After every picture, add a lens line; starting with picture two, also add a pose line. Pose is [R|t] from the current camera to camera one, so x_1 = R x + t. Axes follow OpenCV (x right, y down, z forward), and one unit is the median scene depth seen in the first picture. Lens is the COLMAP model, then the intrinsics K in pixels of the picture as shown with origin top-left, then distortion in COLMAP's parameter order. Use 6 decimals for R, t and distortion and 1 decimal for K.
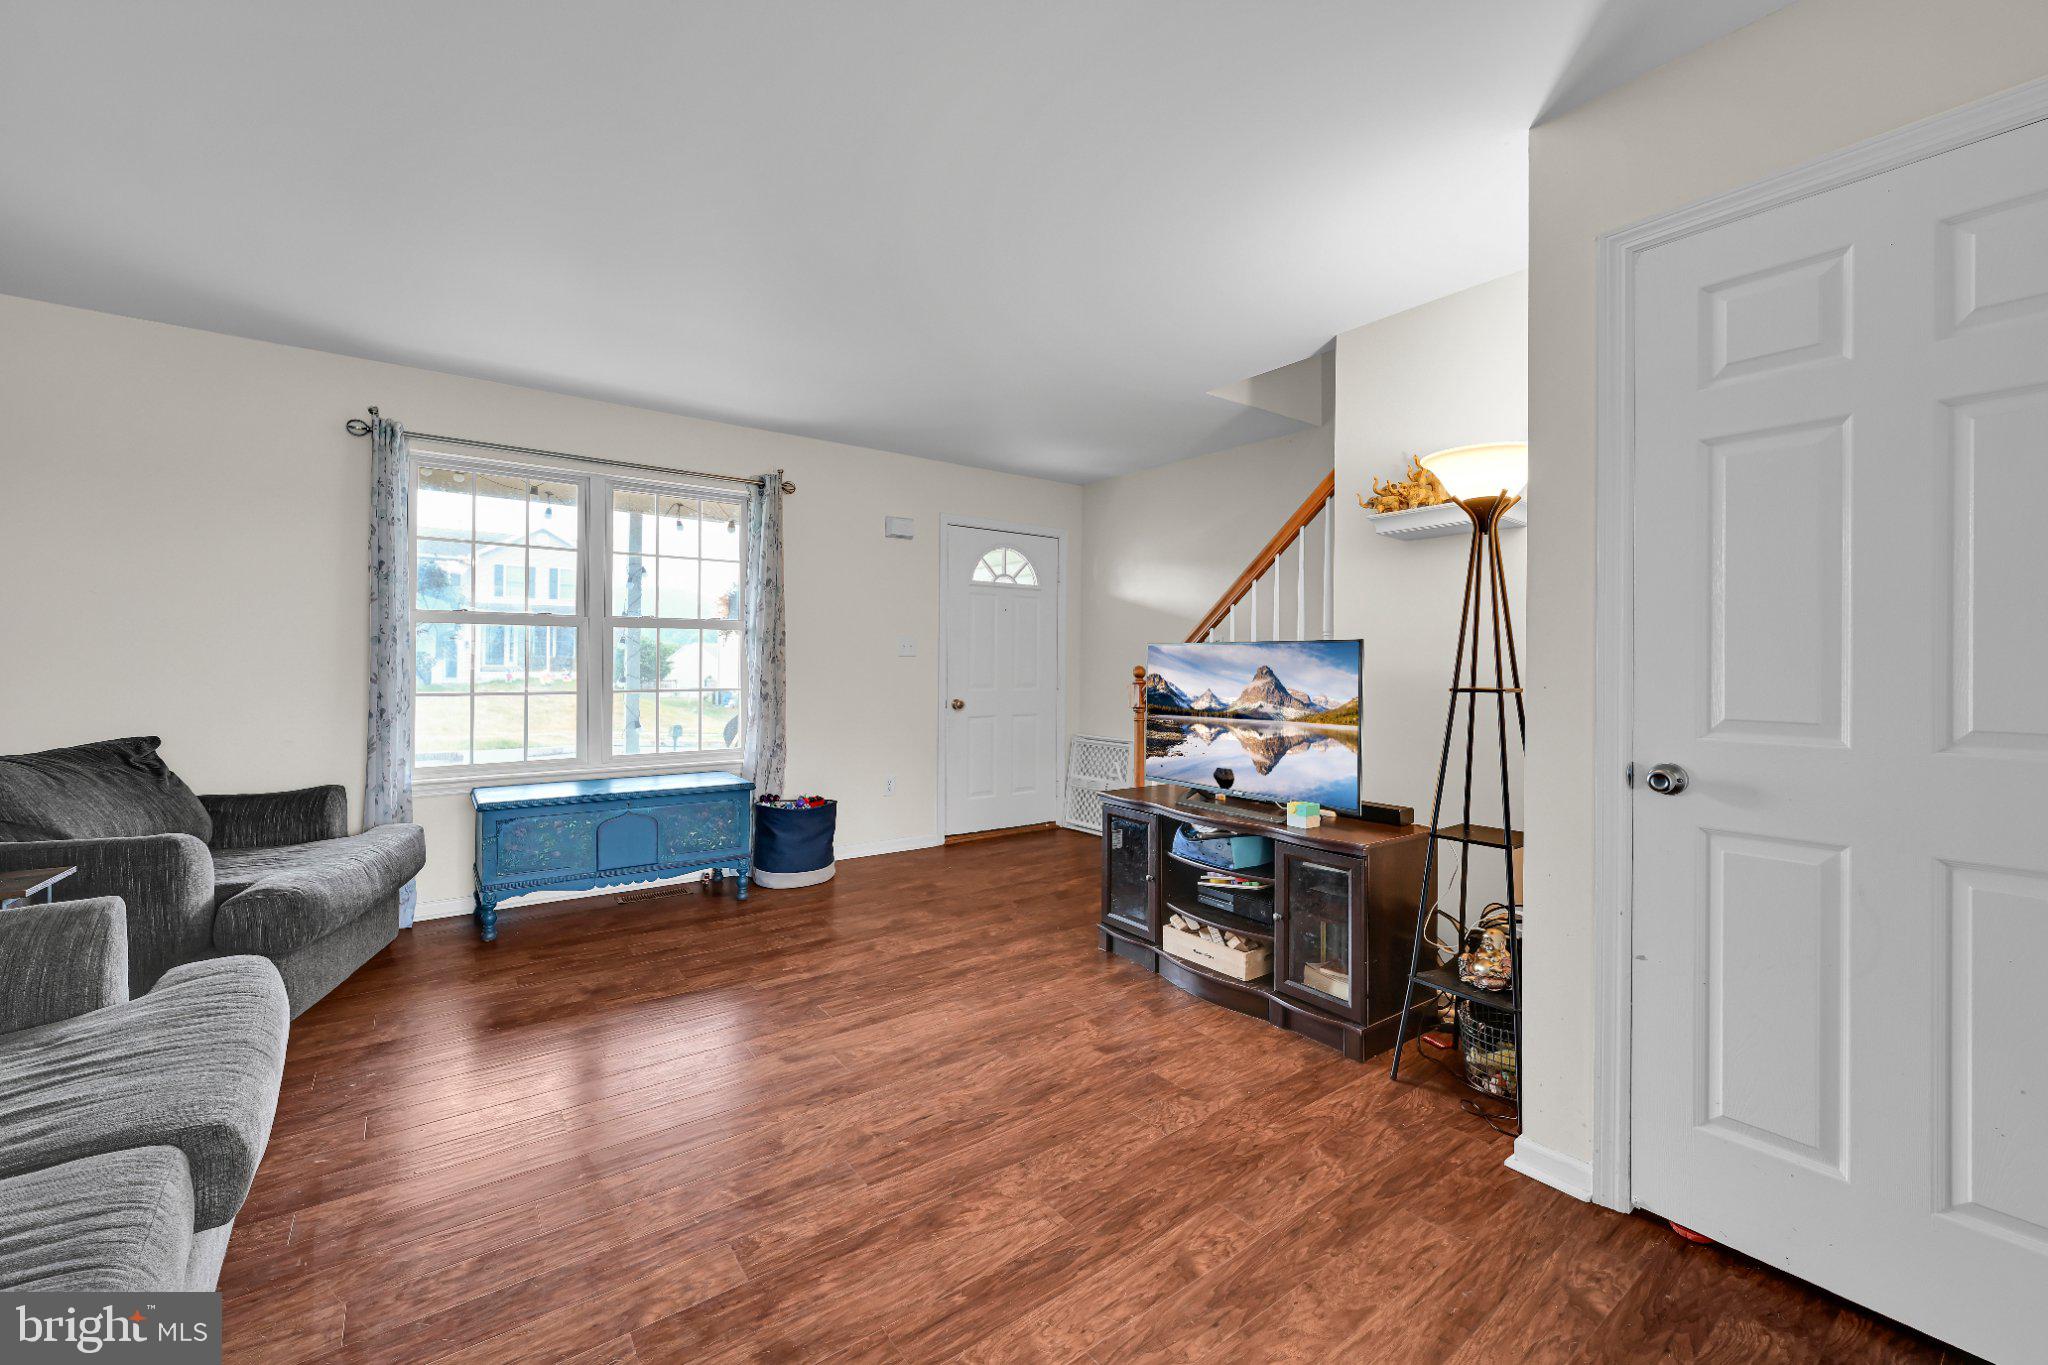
lens RADIAL K [[823.2, 0, 1020.2], [0, 823.2, 671.3], [0, 0, 1]] dist [-0.001202, -0.000175]
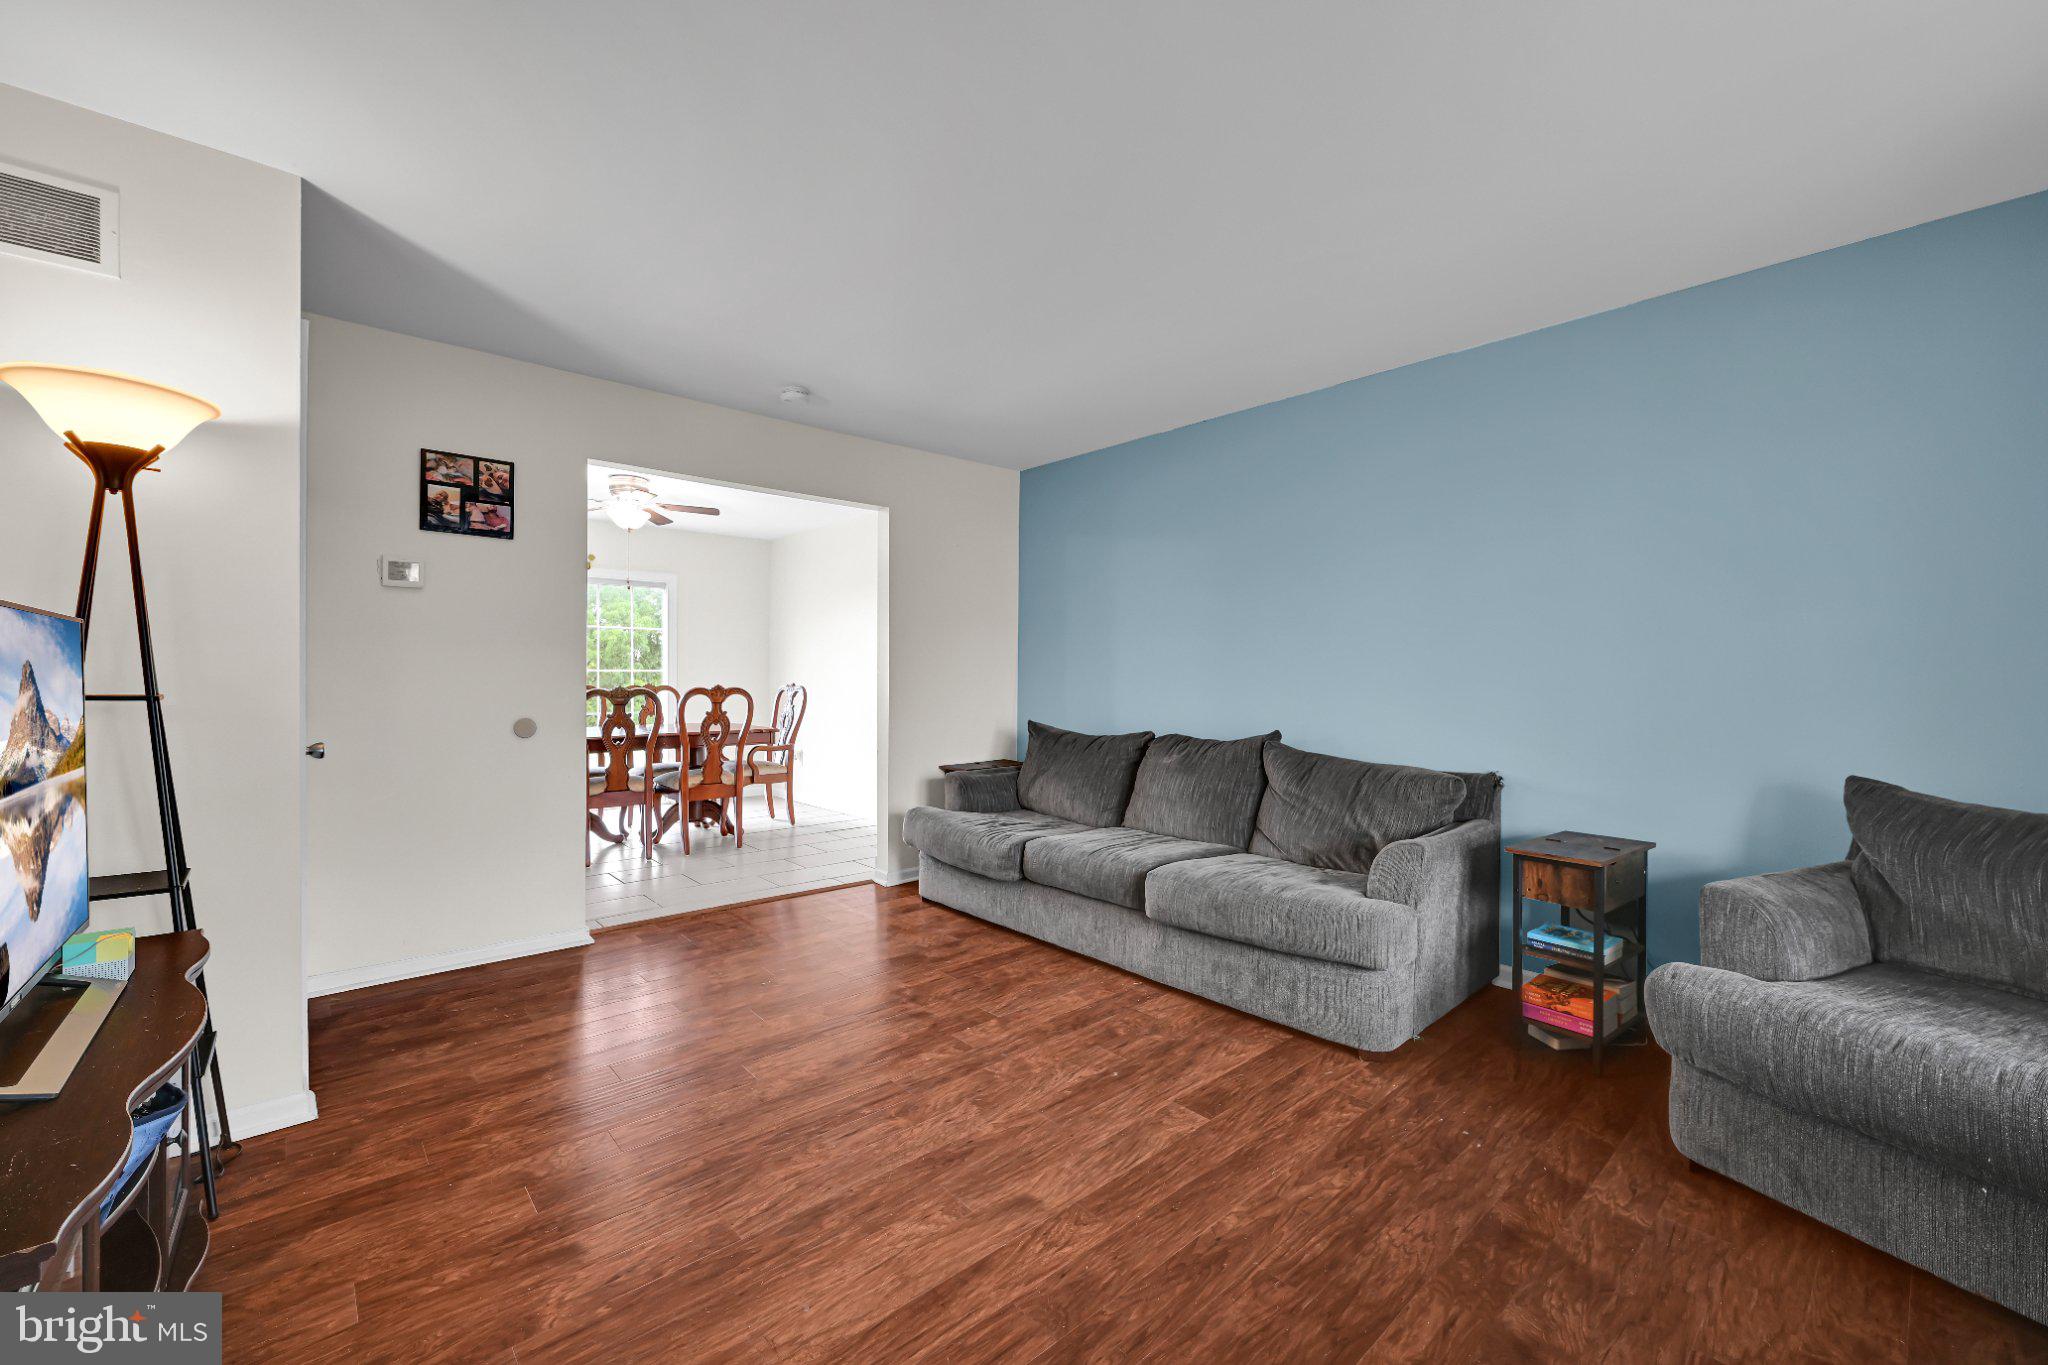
lens RADIAL K [[823.2, 0, 1020.2], [0, 823.2, 671.3], [0, 0, 1]] dist [-0.001202, -0.000175]
pose [[-0.995861, -0.013754, -0.089847, -0.215438], [-0.013848, 0.999904, 0.000429, -0.015824], [0.089832, 0.001671, -0.995956, 1.895641]]
